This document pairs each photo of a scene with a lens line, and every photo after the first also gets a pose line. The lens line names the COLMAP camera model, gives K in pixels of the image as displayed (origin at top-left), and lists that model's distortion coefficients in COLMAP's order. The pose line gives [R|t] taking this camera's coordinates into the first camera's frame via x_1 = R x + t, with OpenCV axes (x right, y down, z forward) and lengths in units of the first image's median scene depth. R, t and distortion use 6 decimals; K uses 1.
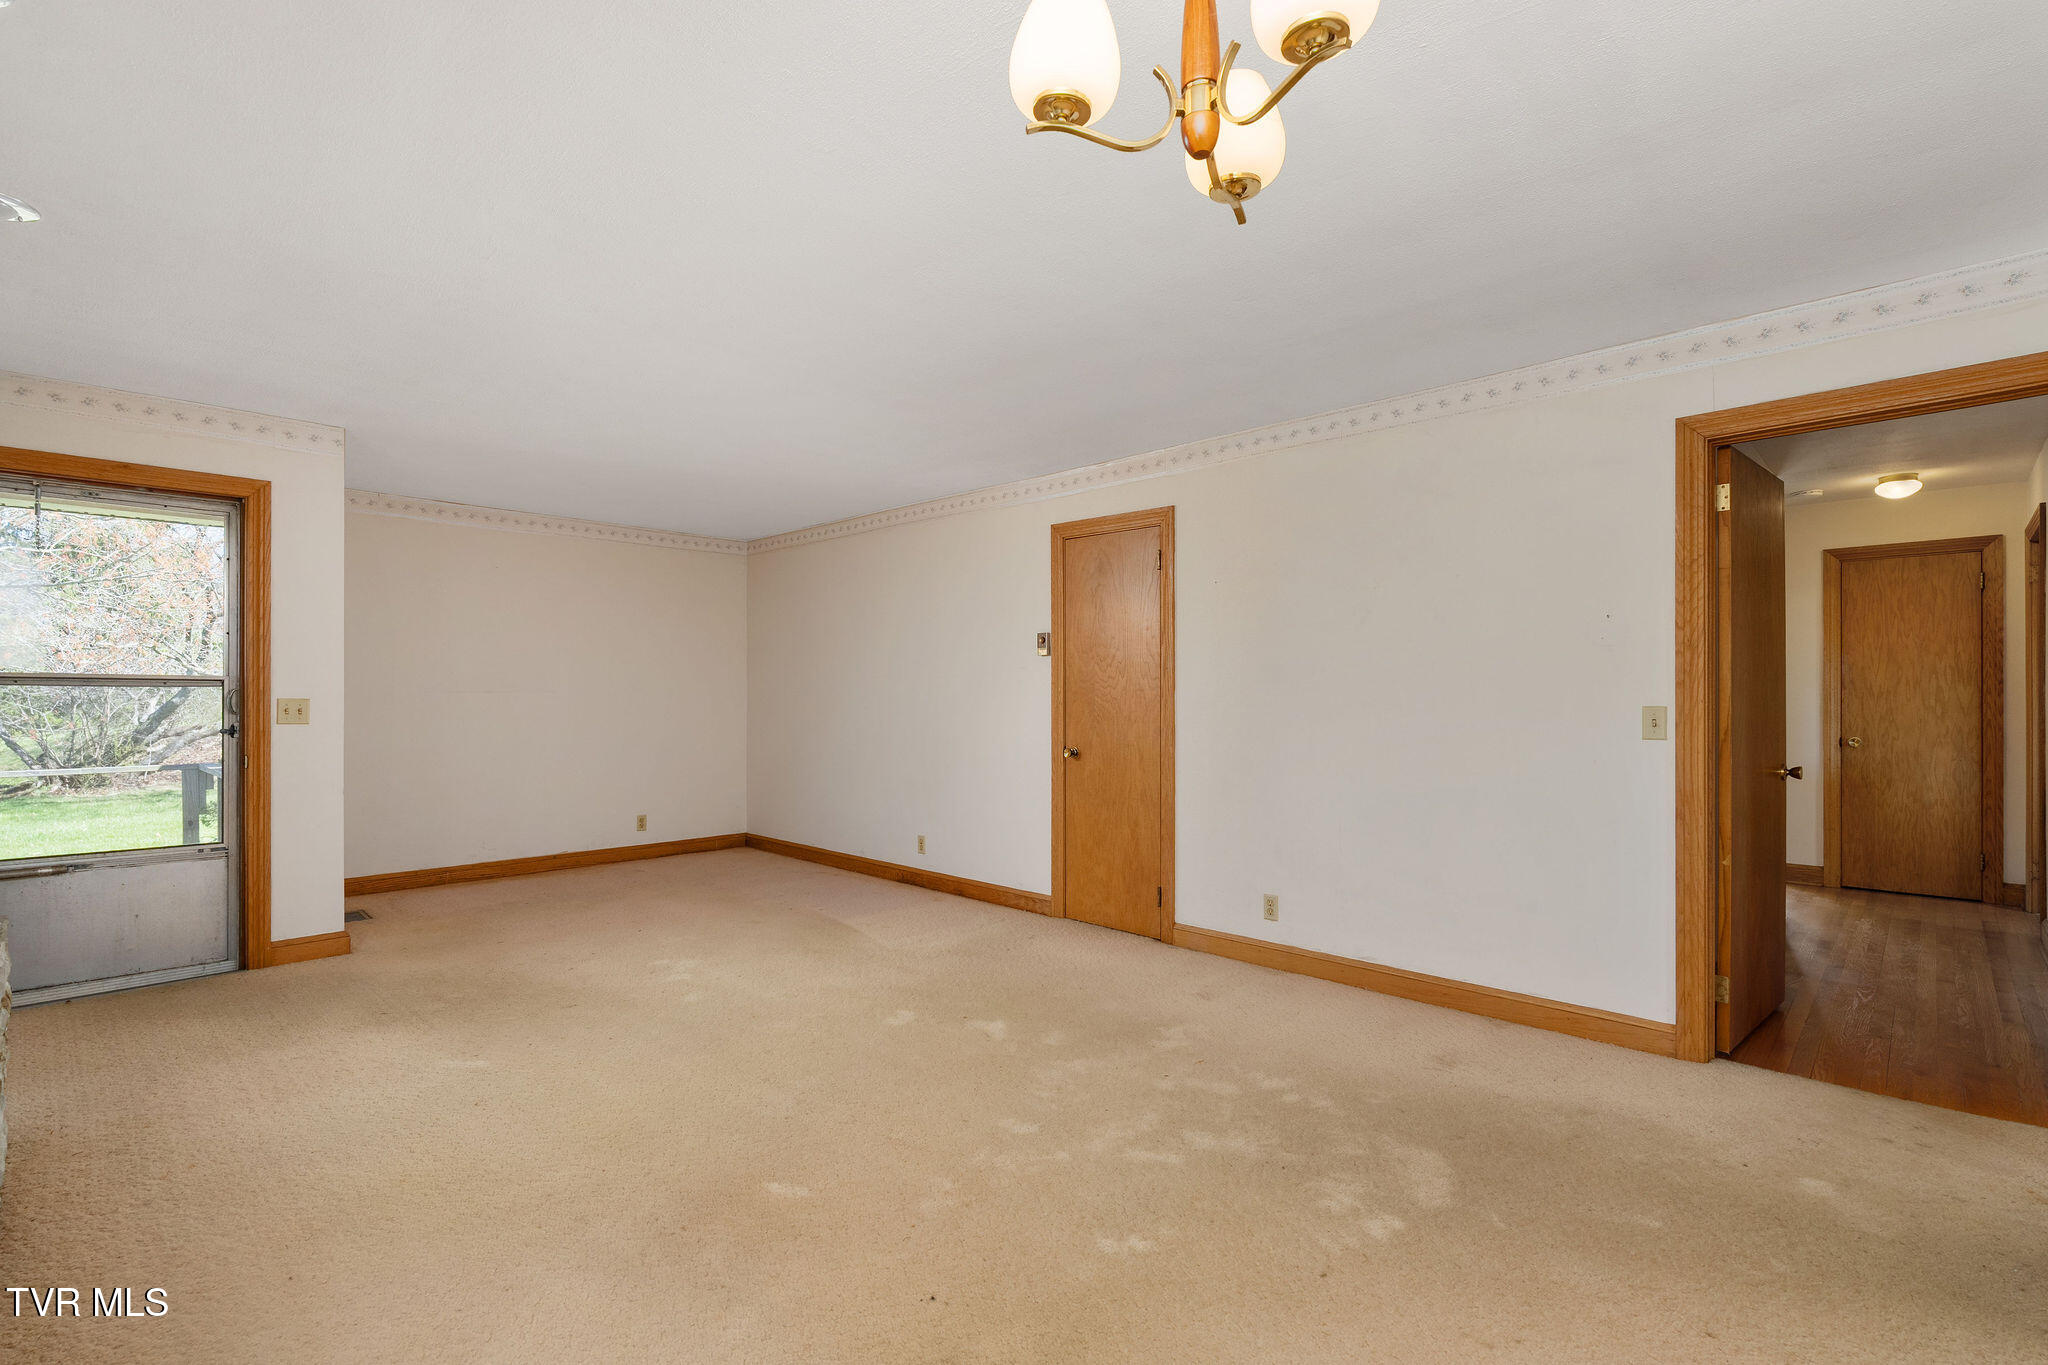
lens RADIAL K [[915.9, 0, 1017.1], [0, 915.9, 693.9], [0, 0, 1]] dist [-0.007717, -0.000009]
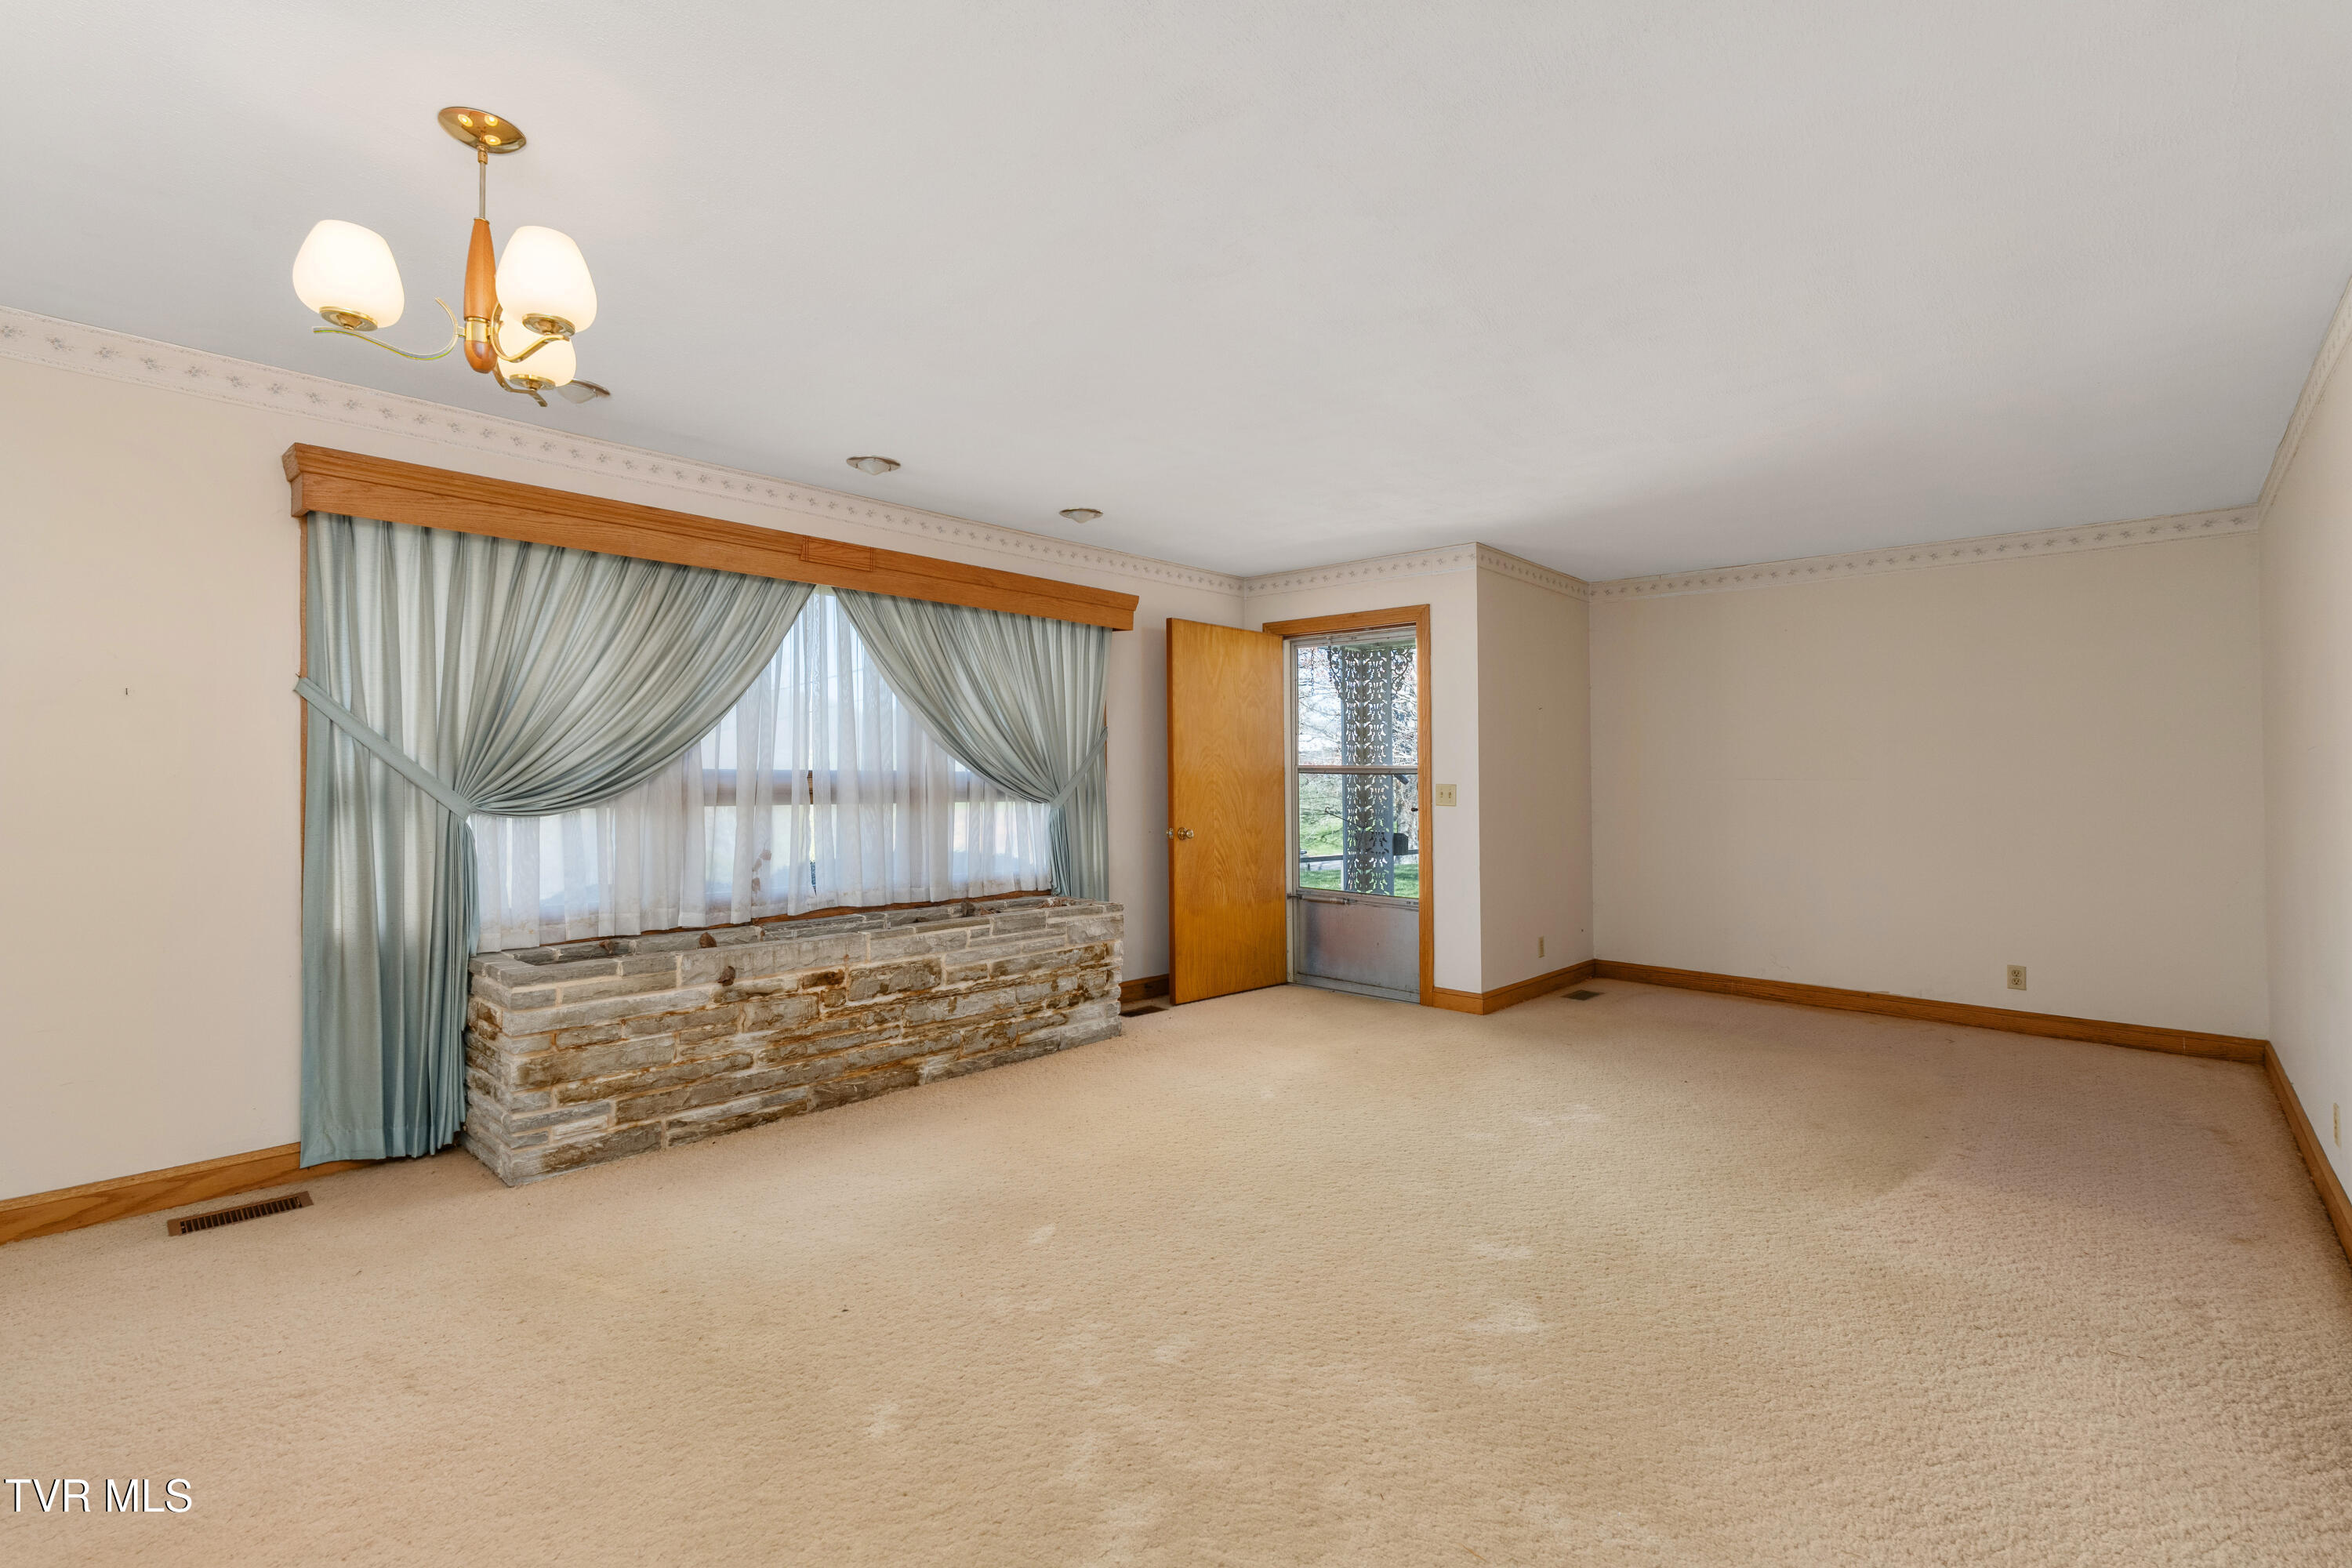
lens RADIAL K [[1051.9, 0, 1176.3], [0, 1051.9, 769.7], [0, 0, 1]] dist [-0.007717, -0.000009]
pose [[0.027159, -0.011616, -0.999564, 0.495772], [-0.004994, 0.999918, -0.011756, 0.004050], [0.999619, 0.005311, 0.027099, 0.556755]]
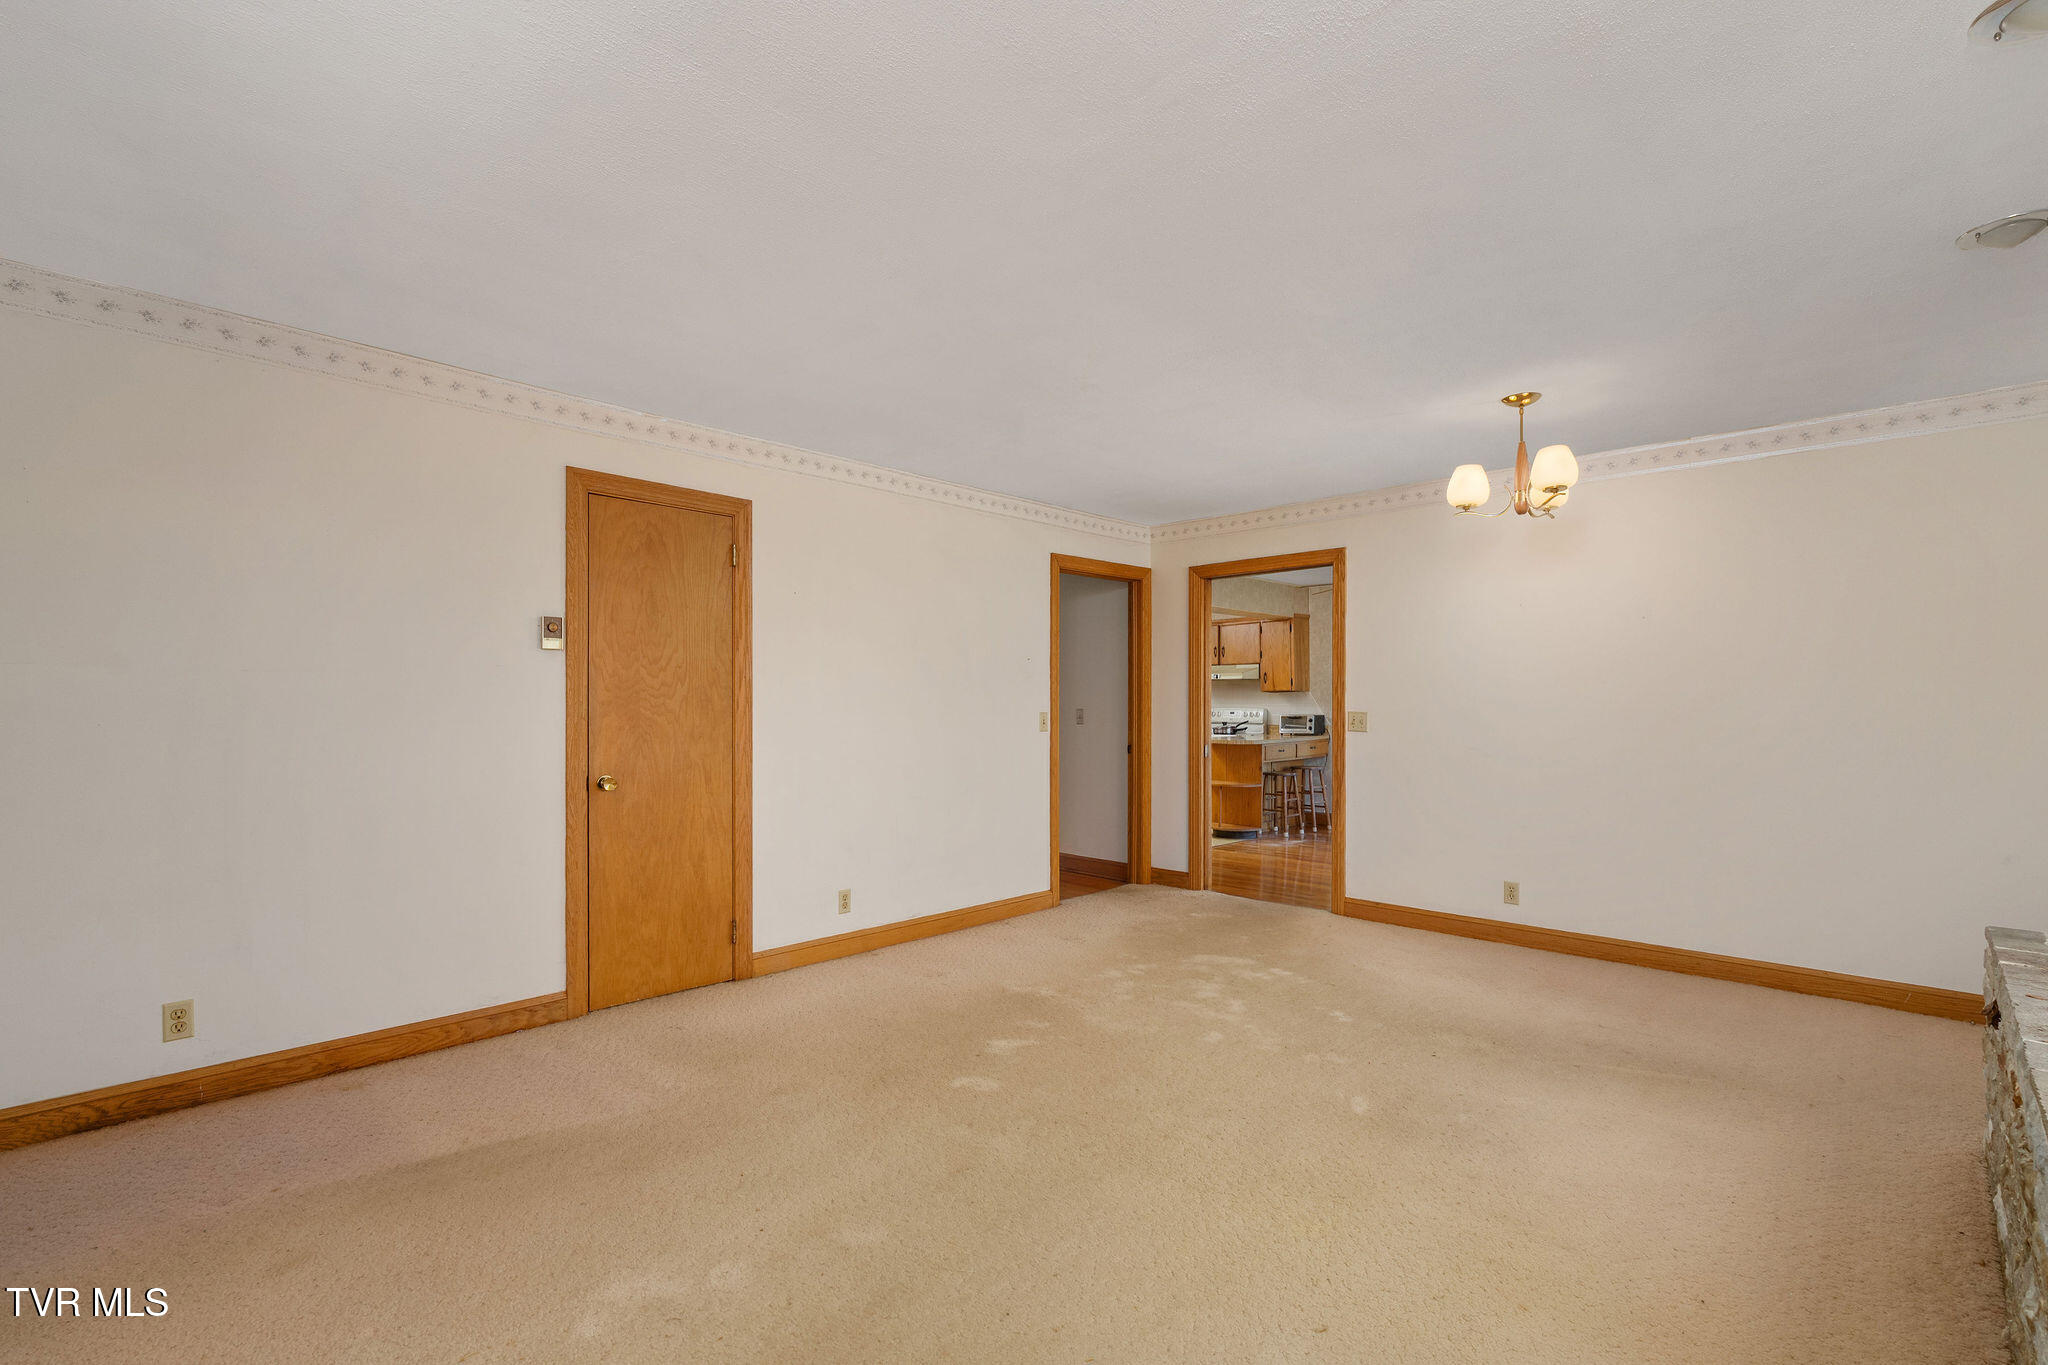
lens RADIAL K [[915.9, 0, 1021.4], [0, 915.9, 696.2], [0, 0, 1]] dist [-0.007717, -0.000009]
pose [[0.003347, 0.007780, 0.999964, -0.747740], [-0.002716, 0.999966, -0.007771, -0.002344], [-0.999991, -0.002689, 0.003369, 0.724458]]
